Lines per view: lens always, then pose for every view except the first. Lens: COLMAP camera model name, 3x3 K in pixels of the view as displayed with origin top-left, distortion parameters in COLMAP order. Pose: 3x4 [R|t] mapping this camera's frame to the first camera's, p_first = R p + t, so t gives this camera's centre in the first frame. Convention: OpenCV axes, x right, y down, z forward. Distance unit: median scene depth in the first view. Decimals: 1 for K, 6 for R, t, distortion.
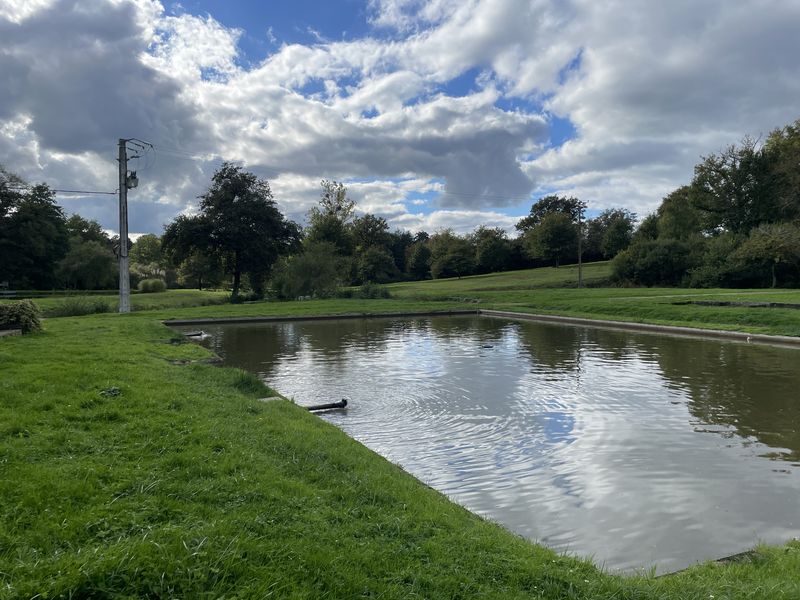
lens RADIAL K [[601.5, 0, 395.9], [0, 601.5, 294.2], [0, 0, 1]] dist [0.102203, -0.131456]
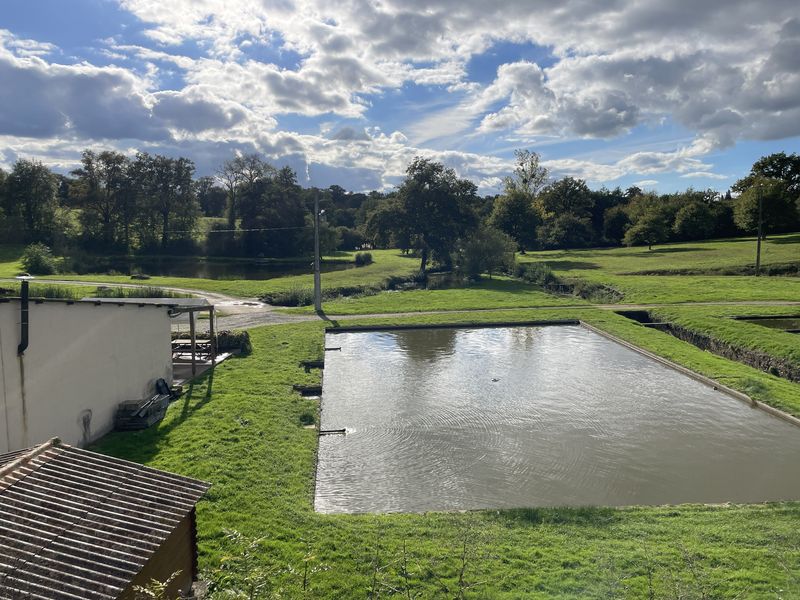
lens RADIAL K [[601.5, 0, 395.9], [0, 601.5, 294.2], [0, 0, 1]] dist [0.102203, -0.131456]
pose [[0.933625, 0.045114, -0.355401, 0.065459], [-0.010399, 0.995034, 0.098990, -0.041002], [0.358101, -0.088724, 0.929458, -0.072293]]
